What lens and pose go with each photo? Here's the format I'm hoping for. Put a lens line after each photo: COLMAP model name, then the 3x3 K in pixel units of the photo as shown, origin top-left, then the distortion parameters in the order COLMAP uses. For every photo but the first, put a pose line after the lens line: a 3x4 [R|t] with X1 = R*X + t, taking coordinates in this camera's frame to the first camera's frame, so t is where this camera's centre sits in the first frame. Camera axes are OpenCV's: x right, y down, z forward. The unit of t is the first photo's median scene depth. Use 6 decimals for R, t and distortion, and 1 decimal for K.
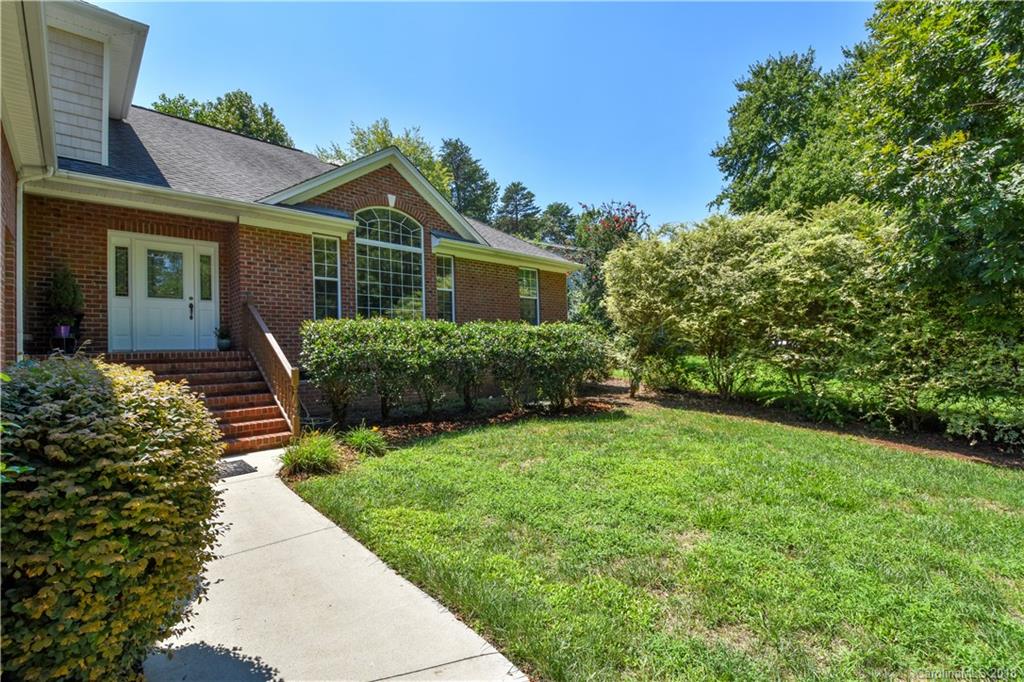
lens RADIAL K [[455.9, 0, 509.3], [0, 455.9, 343.1], [0, 0, 1]] dist [-0.008698, -0.000794]
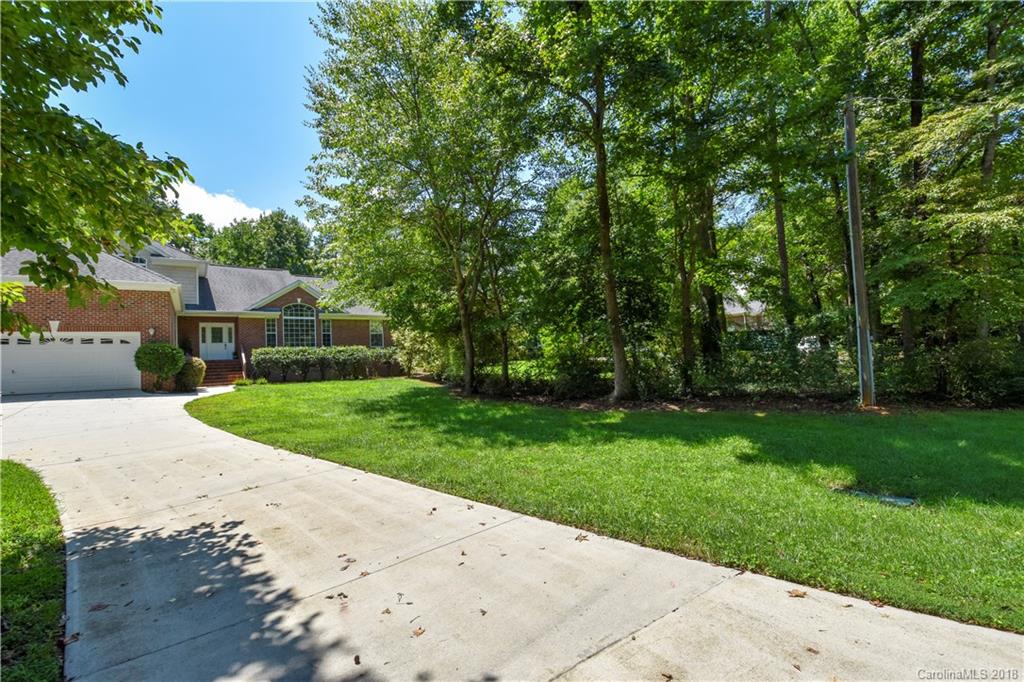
lens RADIAL K [[455.9, 0, 514.6], [0, 455.9, 338.4], [0, 0, 1]] dist [-0.008698, -0.000794]
pose [[0.991844, -0.036726, -0.122054, 1.517562], [0.032055, 0.998685, -0.040016, 0.053949], [0.123363, 0.035778, 0.991716, -1.688549]]
